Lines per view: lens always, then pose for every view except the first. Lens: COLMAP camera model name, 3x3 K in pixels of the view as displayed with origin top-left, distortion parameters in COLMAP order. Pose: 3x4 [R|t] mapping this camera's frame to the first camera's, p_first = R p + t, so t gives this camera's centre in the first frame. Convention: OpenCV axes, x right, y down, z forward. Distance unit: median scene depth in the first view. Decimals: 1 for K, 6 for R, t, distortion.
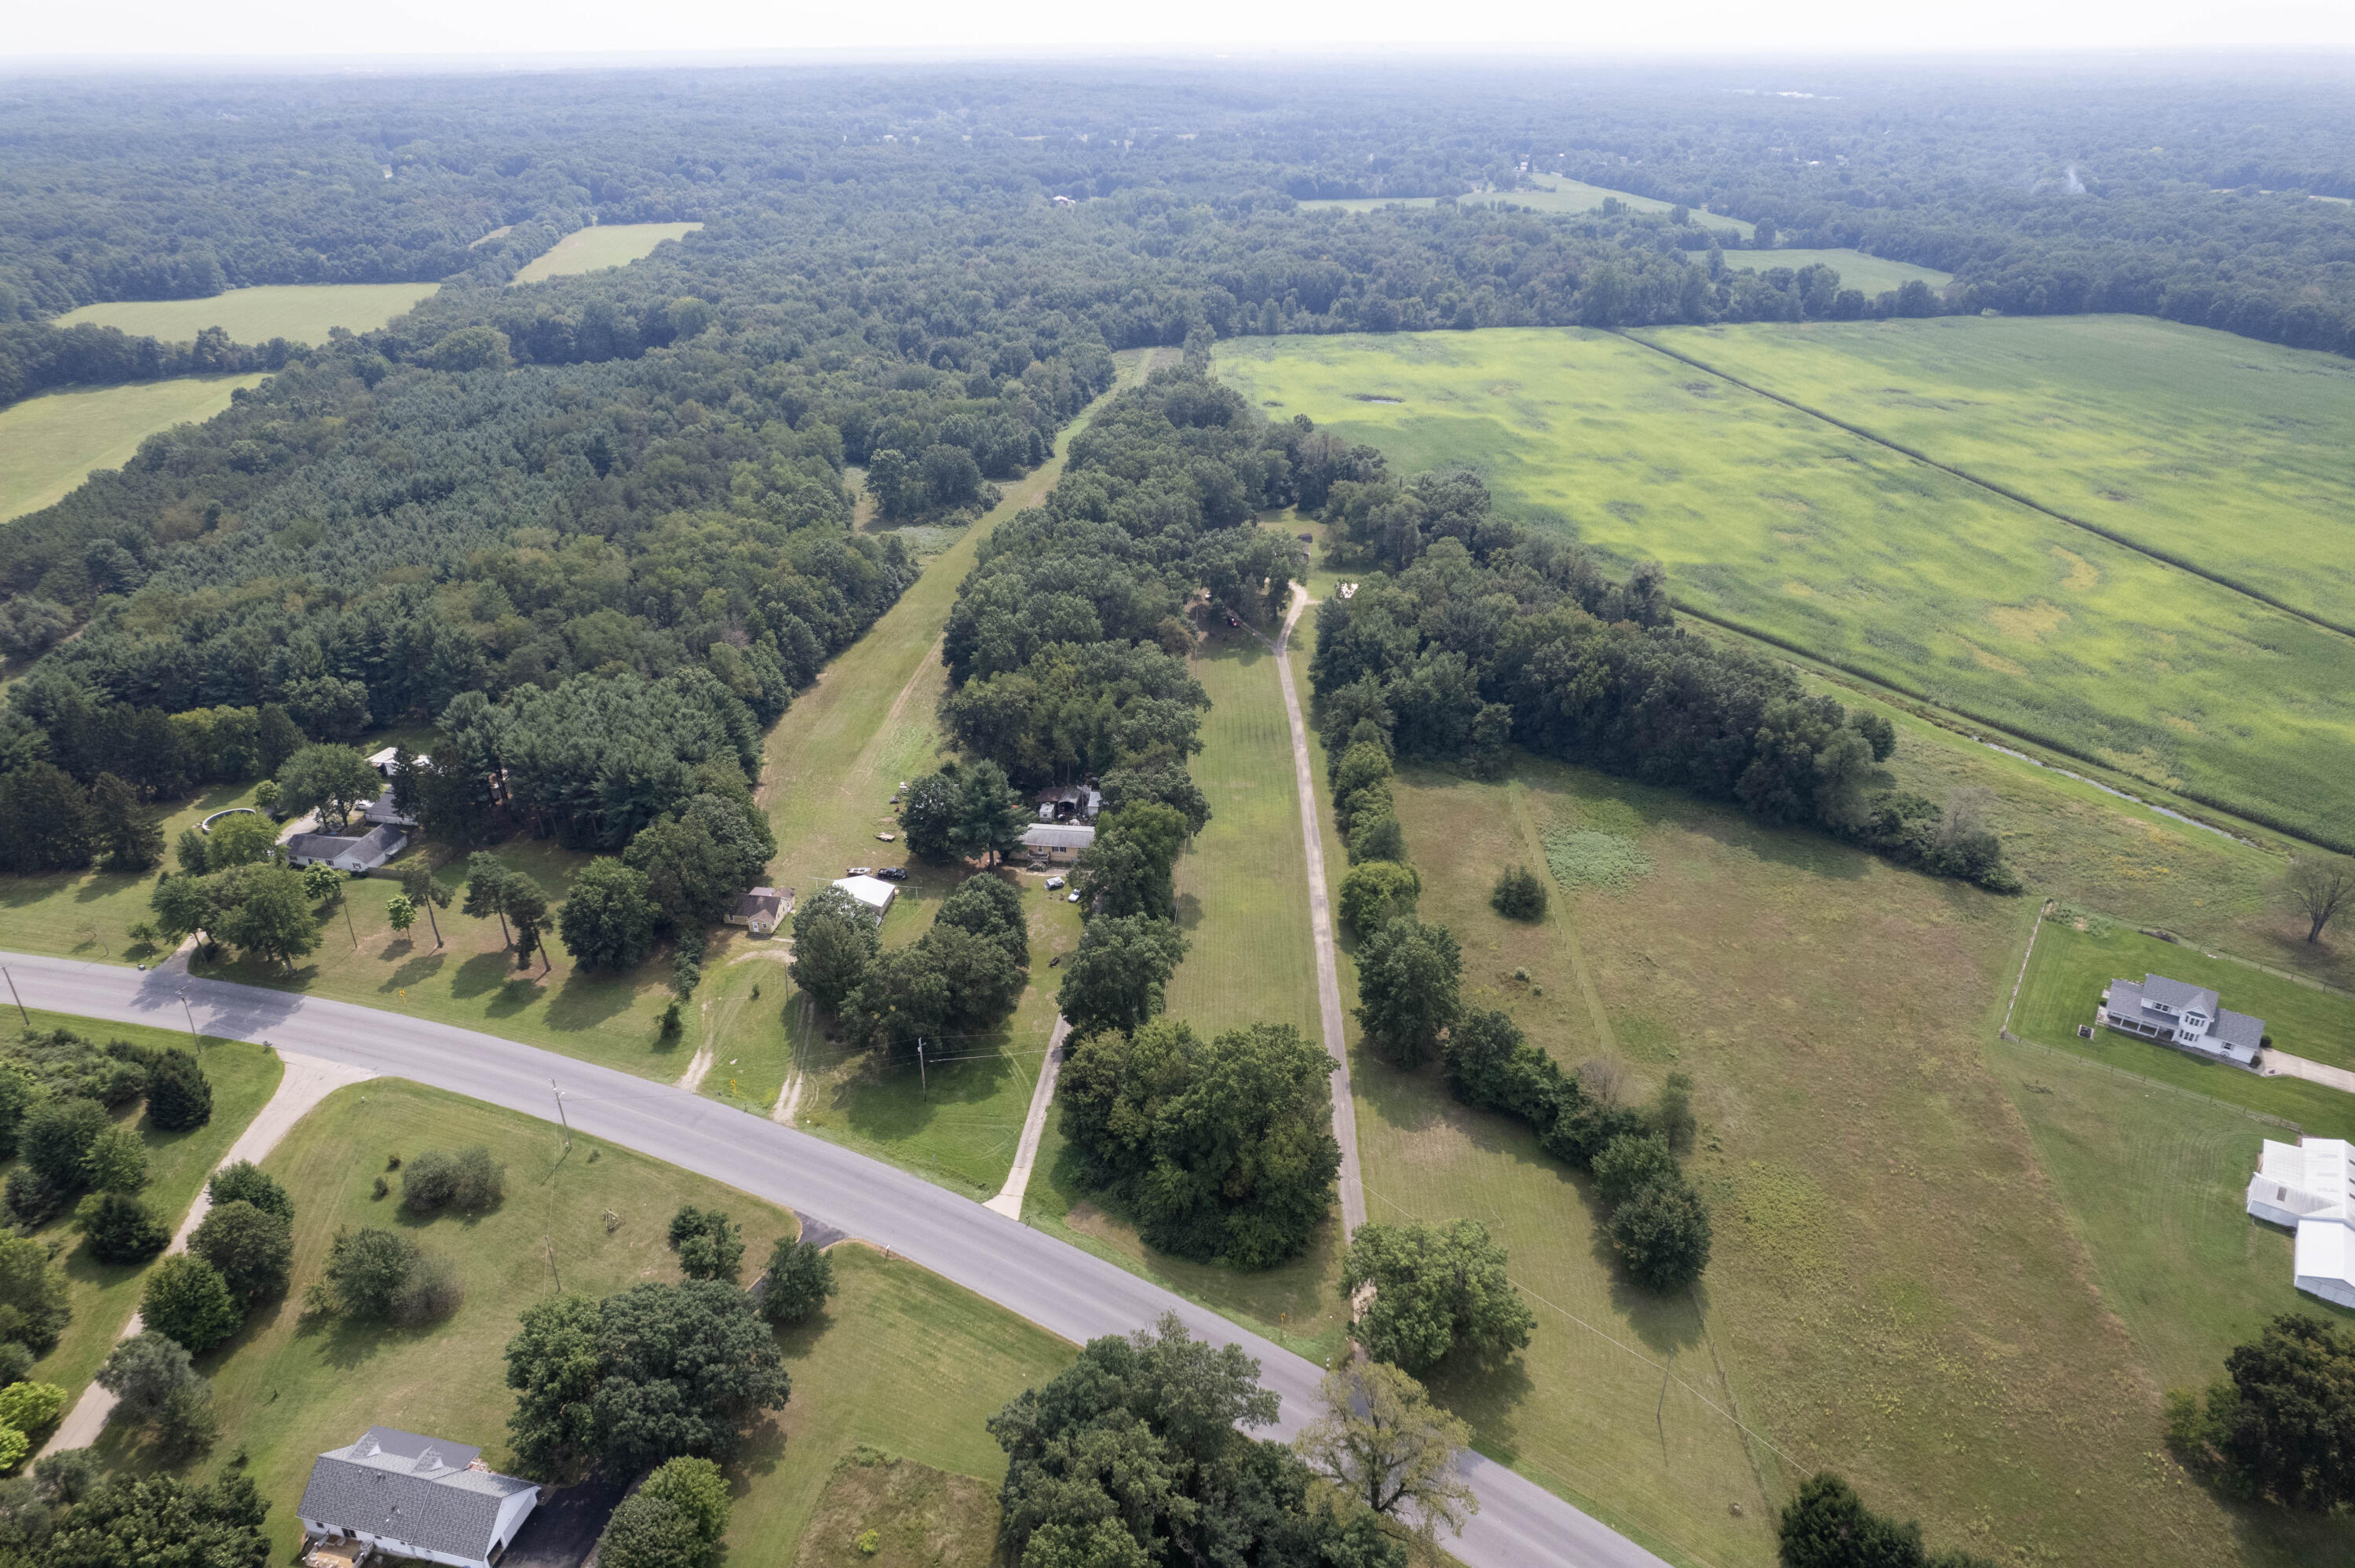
lens RADIAL K [[1505.4, 0, 1177.5], [0, 1505.4, 784.0], [0, 0, 1]] dist [-0.080468, 0.074210]
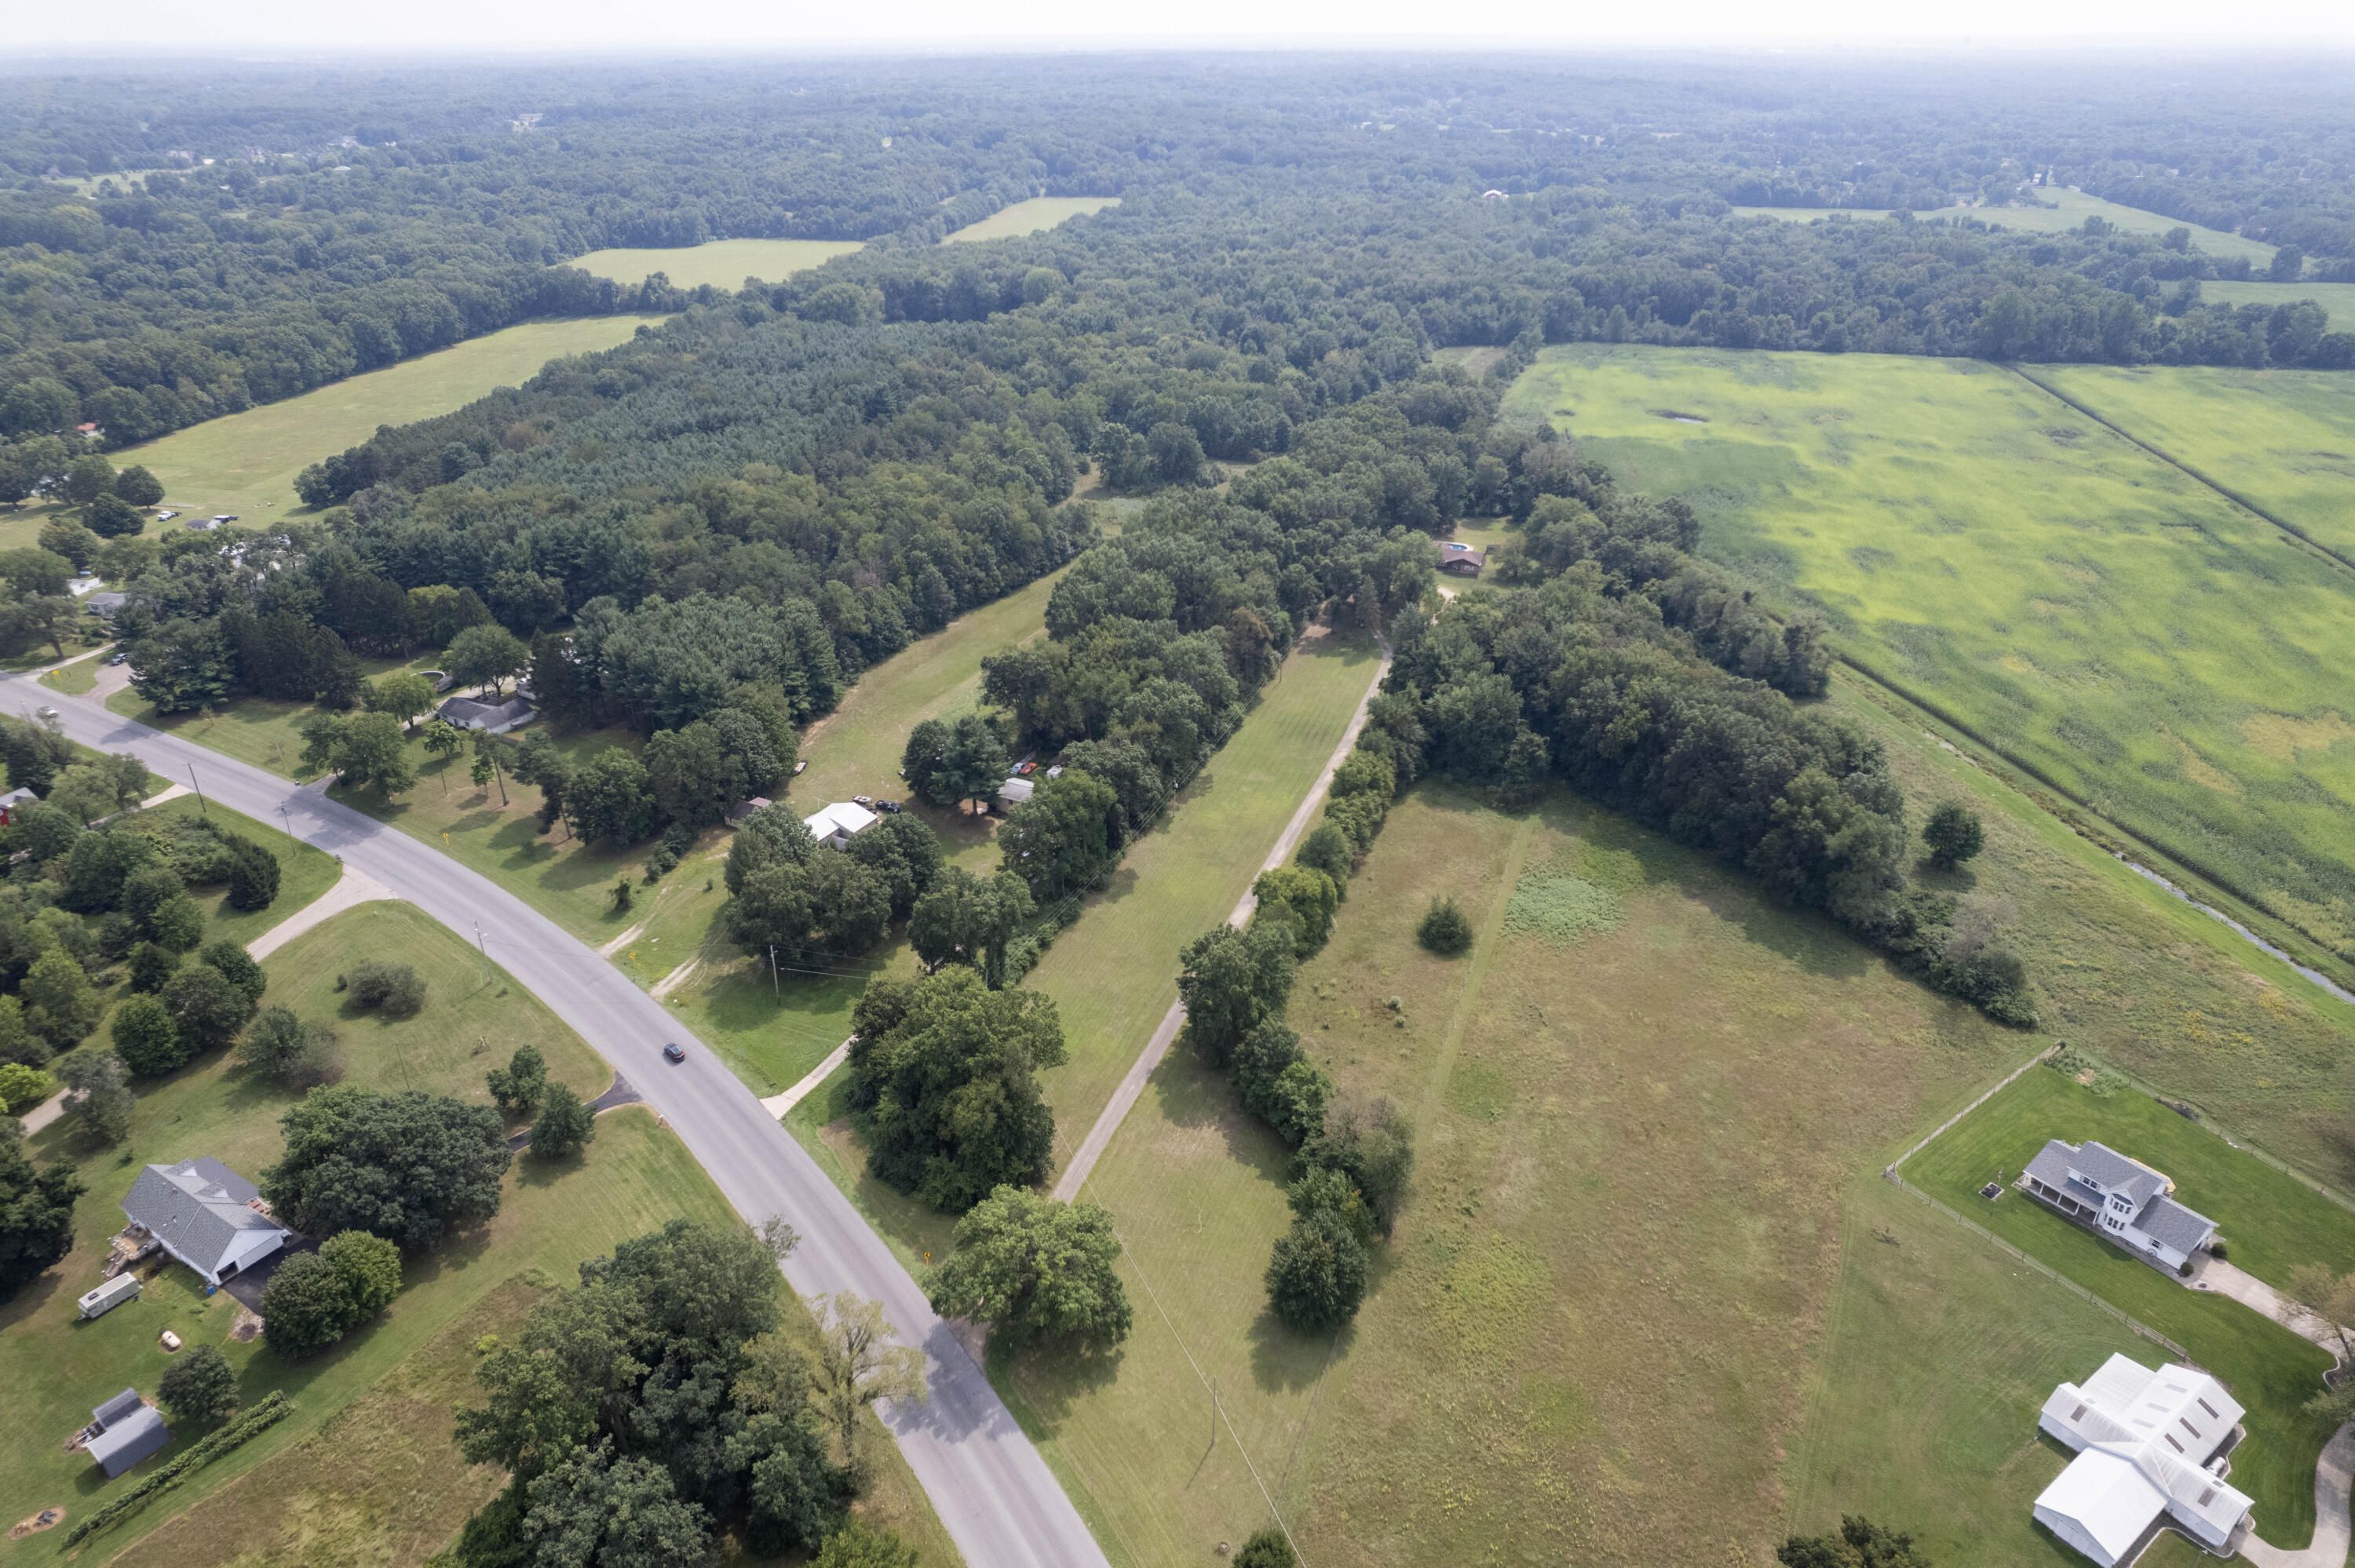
lens RADIAL K [[1505.4, 0, 1177.5], [0, 1505.4, 784.0], [0, 0, 1]] dist [-0.080468, 0.074210]
pose [[0.945710, 0.150500, -0.288068, 0.232158], [-0.148590, 0.988485, 0.028618, -0.013216], [0.289058, 0.015740, 0.957182, 0.018947]]
